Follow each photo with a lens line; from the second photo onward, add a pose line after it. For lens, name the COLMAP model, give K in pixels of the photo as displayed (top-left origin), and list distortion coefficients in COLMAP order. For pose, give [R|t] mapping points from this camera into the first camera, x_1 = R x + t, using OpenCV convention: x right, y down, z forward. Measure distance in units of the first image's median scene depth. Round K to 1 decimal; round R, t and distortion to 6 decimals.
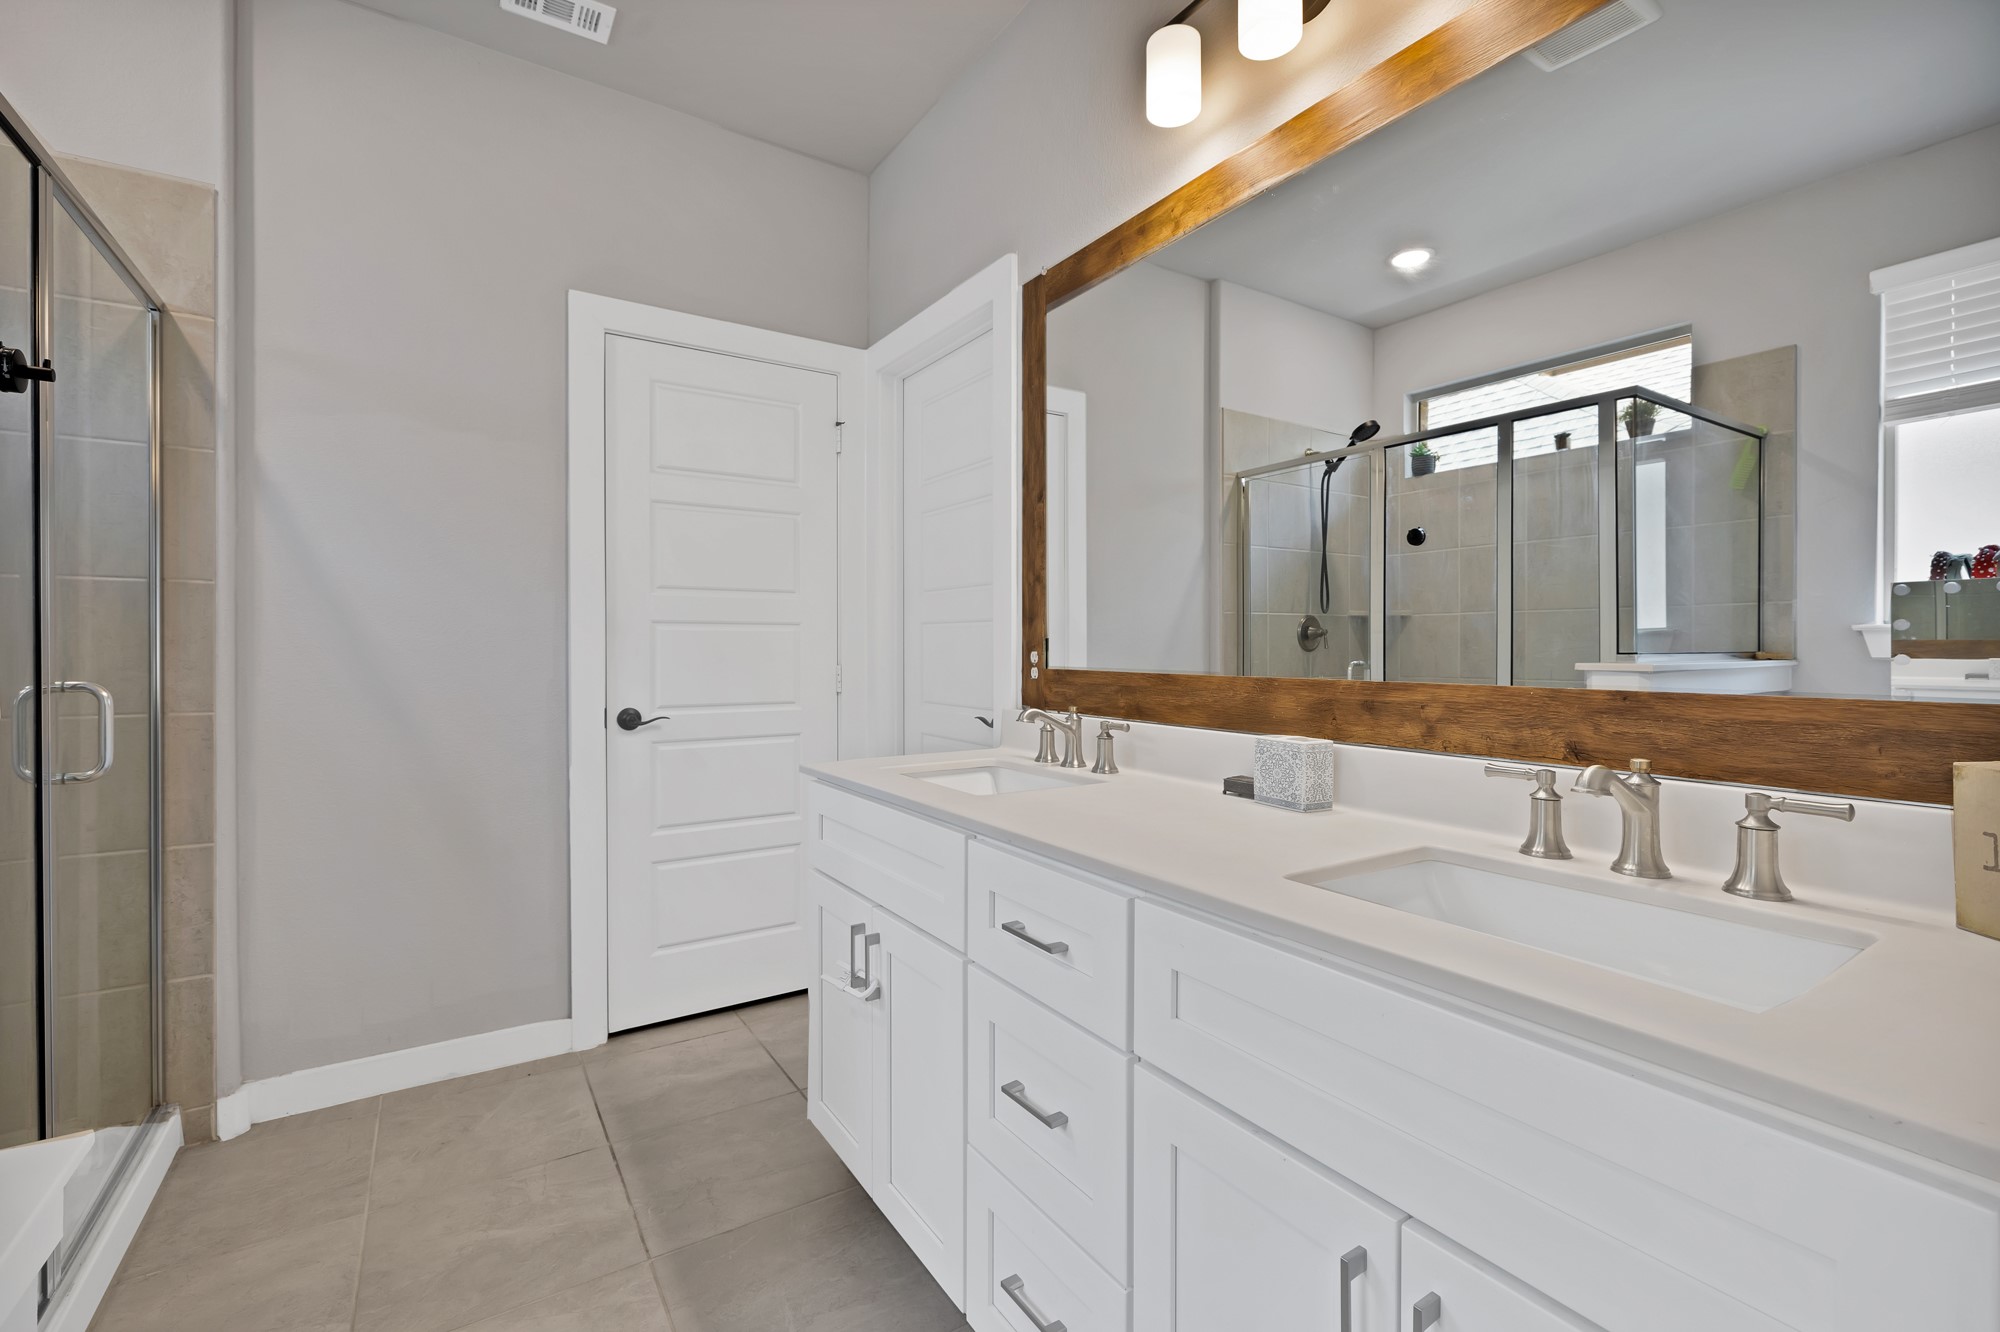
lens RADIAL K [[866.5, 0, 997.4], [0, 866.5, 655.6], [0, 0, 1]] dist [-0.002257, -0.000193]
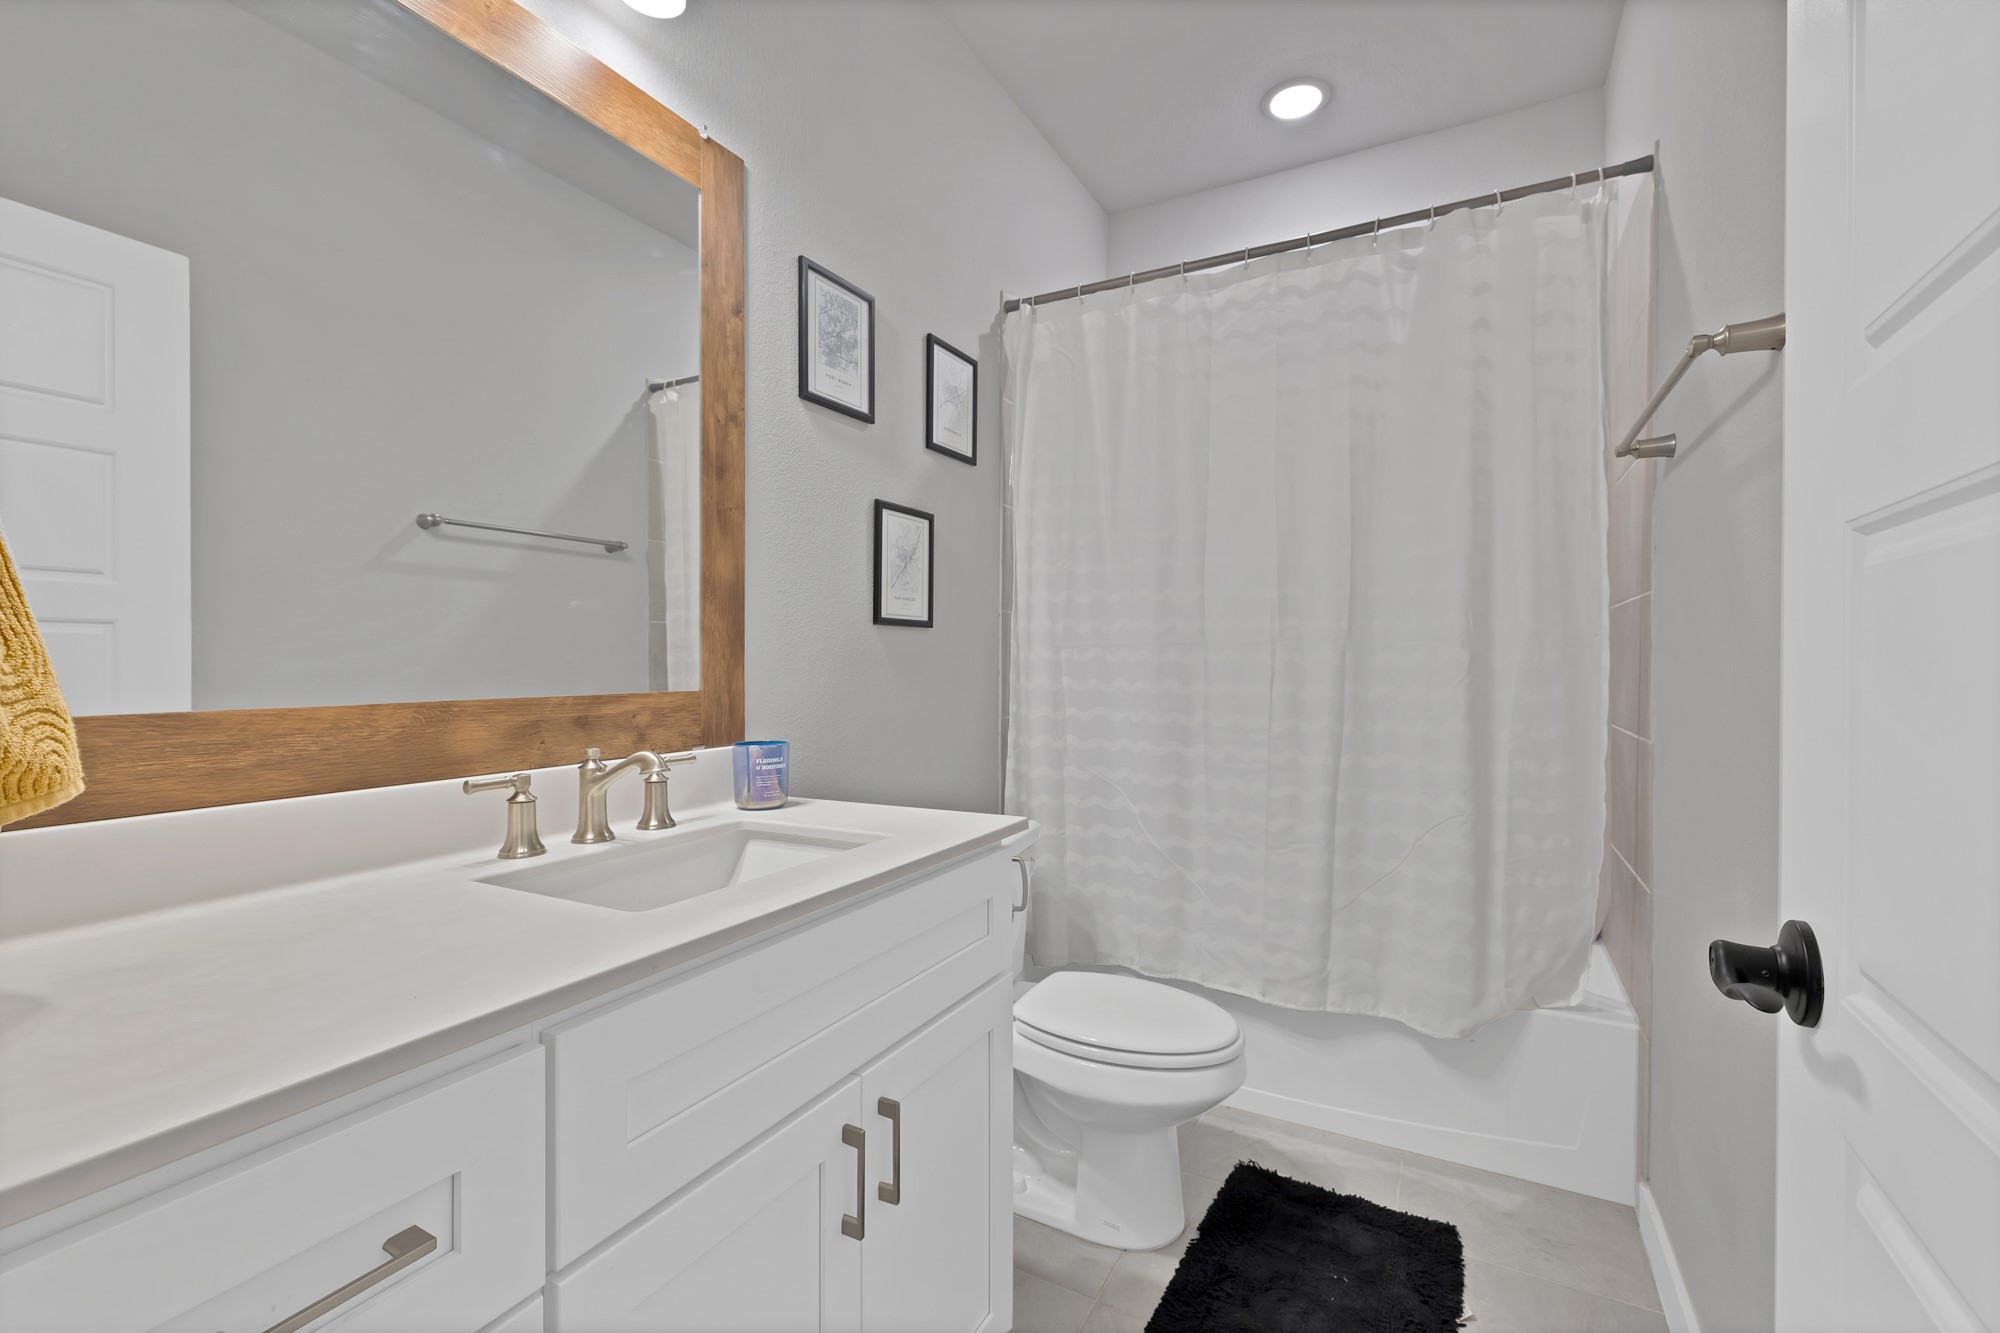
lens RADIAL K [[866.5, 0, 998.7], [0, 866.5, 660.3], [0, 0, 1]] dist [-0.002257, -0.000193]
pose [[-0.474356, -0.008295, 0.880294, -0.607950], [0.004963, 0.999915, 0.012096, -0.017558], [-0.880319, 0.010107, -0.474274, 1.050025]]
